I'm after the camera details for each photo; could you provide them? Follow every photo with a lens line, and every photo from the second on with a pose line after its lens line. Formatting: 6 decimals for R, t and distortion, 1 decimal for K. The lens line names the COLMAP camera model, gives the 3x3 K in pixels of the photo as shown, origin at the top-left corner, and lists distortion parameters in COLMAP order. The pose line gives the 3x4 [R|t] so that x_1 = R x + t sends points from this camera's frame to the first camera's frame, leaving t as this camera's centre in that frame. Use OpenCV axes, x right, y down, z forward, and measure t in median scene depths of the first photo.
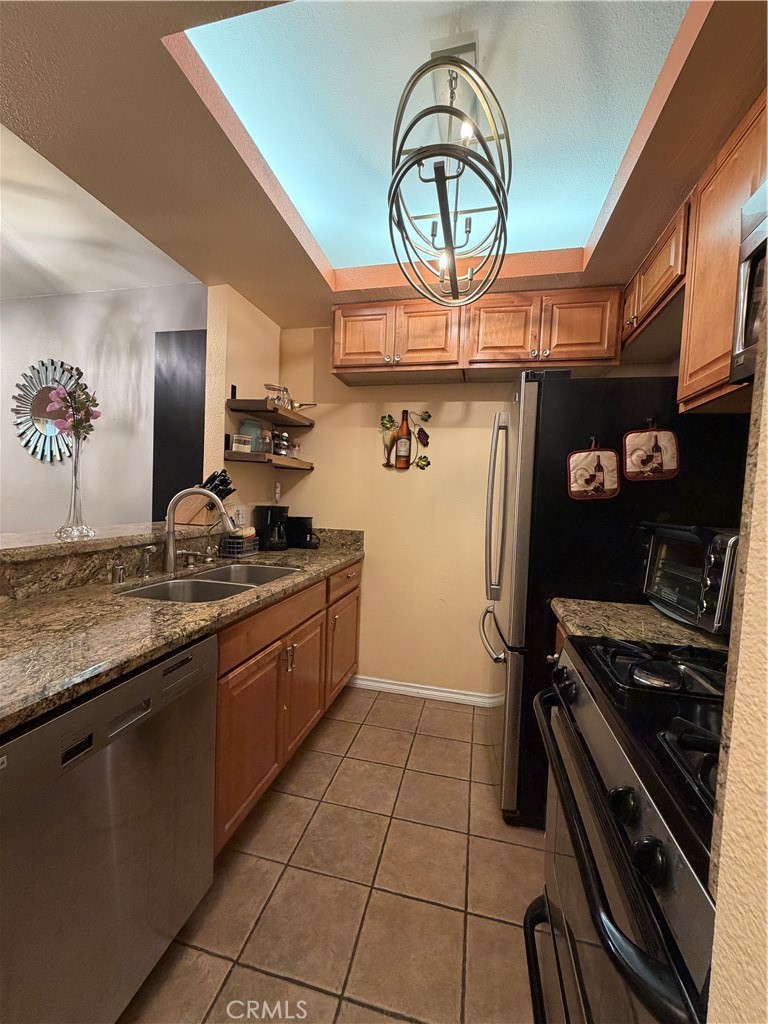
lens RADIAL K [[408.4, 0, 385.5], [0, 408.4, 515.3], [0, 0, 1]] dist [-0.003857, 0.000332]
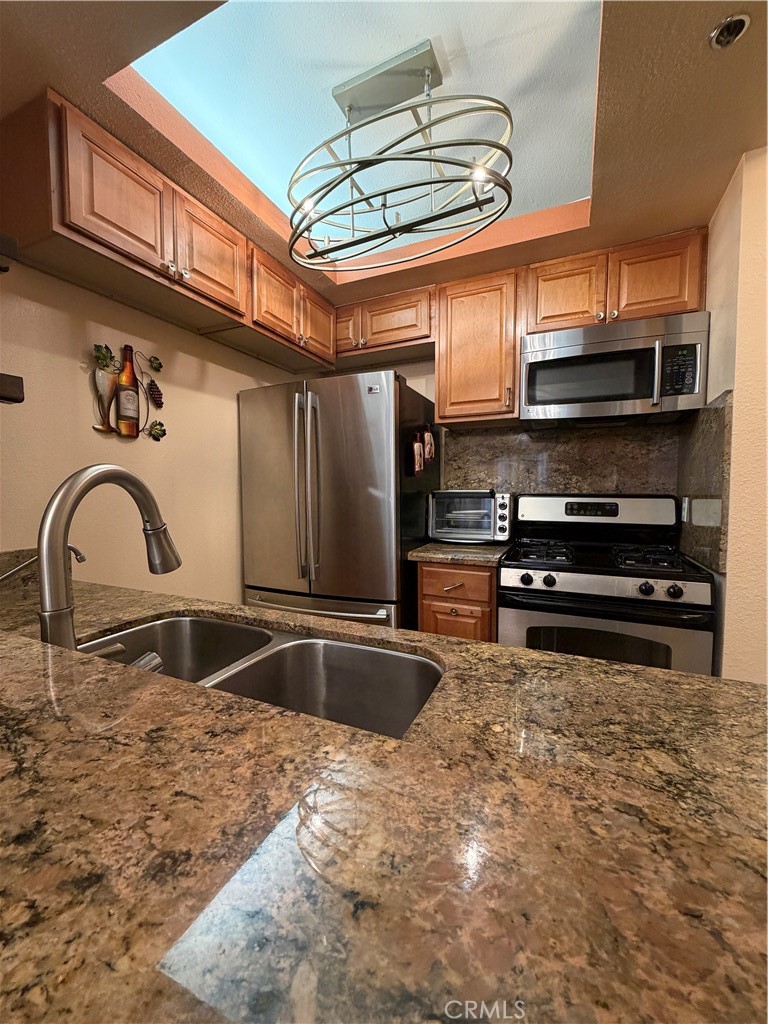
lens RADIAL K [[408.4, 0, 386.0], [0, 408.4, 512.7], [0, 0, 1]] dist [-0.003857, 0.000332]
pose [[0.198024, -0.098439, 0.975242, -0.523855], [0.060867, 0.994259, 0.088000, -0.027913], [-0.978306, 0.041934, 0.202879, 0.485122]]
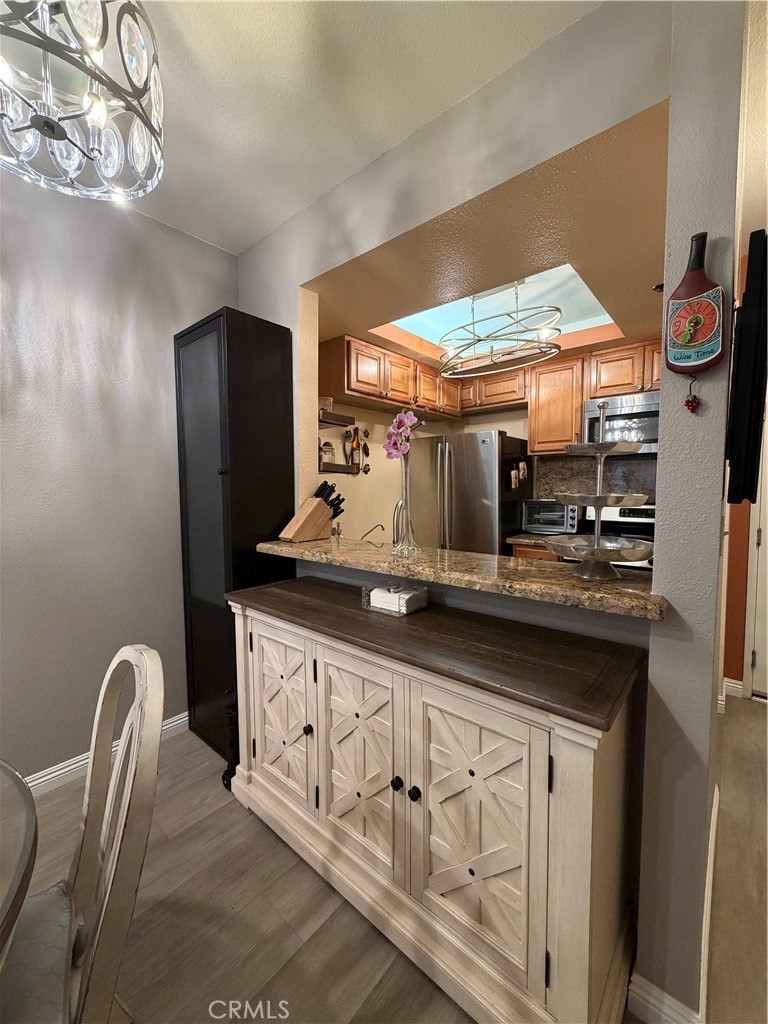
lens RADIAL K [[408.4, 0, 383.7], [0, 408.4, 511.4], [0, 0, 1]] dist [-0.003857, 0.000332]
pose [[0.462656, -0.098495, 0.881049, -1.051011], [0.072717, 0.994677, 0.073013, -0.085438], [-0.883551, 0.030287, 0.467355, 0.346198]]
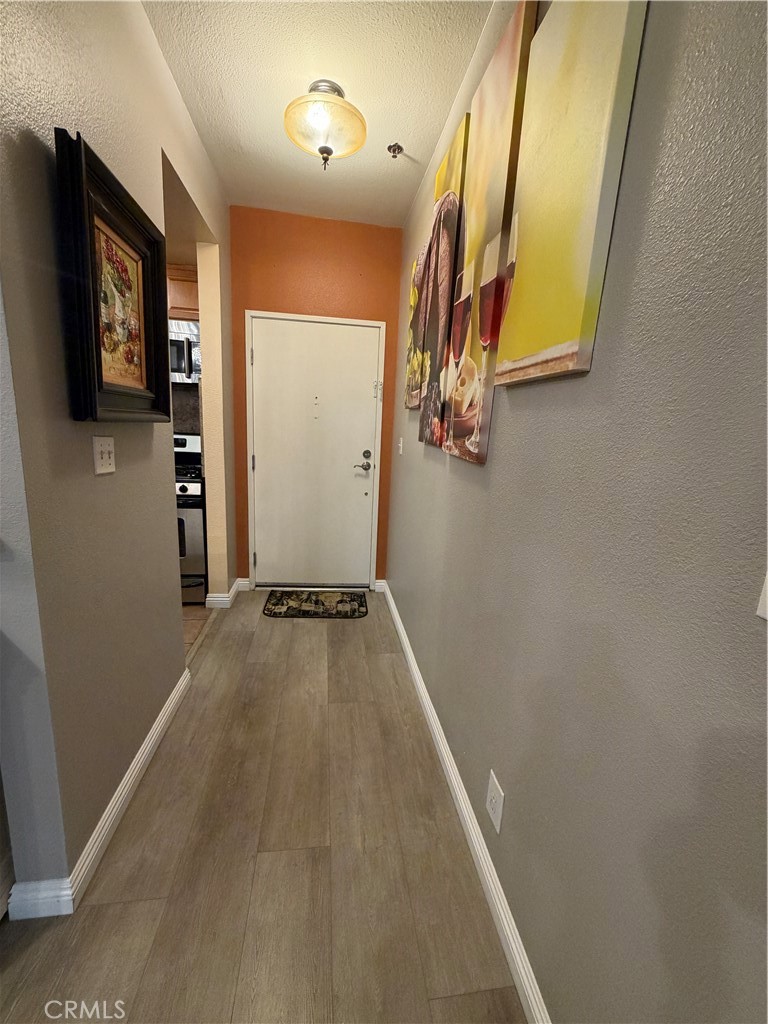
lens RADIAL K [[408.4, 0, 385.3], [0, 408.4, 510.8], [0, 0, 1]] dist [-0.003857, 0.000332]
pose [[-0.355046, -0.244229, 0.902383, -1.043248], [-0.019090, 0.966964, 0.254197, -0.063882], [-0.934654, 0.073025, -0.347979, 0.083363]]
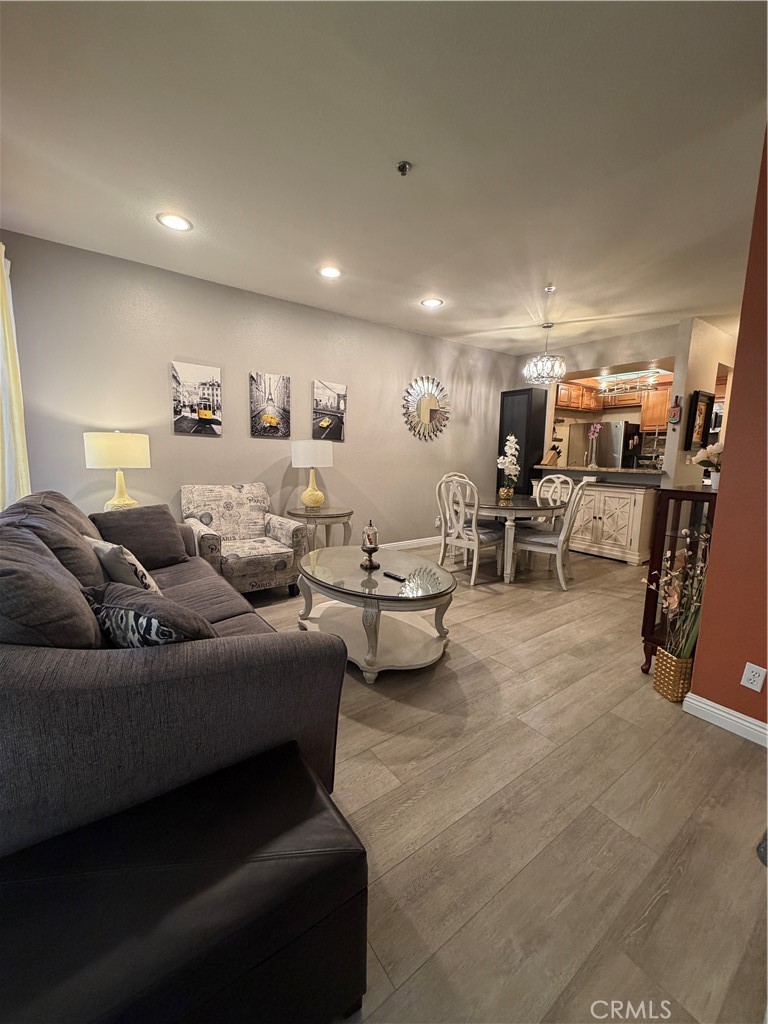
lens RADIAL K [[408.4, 0, 382.3], [0, 408.4, 510.7], [0, 0, 1]] dist [-0.003857, 0.000332]
pose [[0.653371, -0.149662, 0.742097, -2.790305], [0.060822, 0.987473, 0.145598, -0.121706], [-0.754591, -0.049994, 0.654289, 0.047101]]
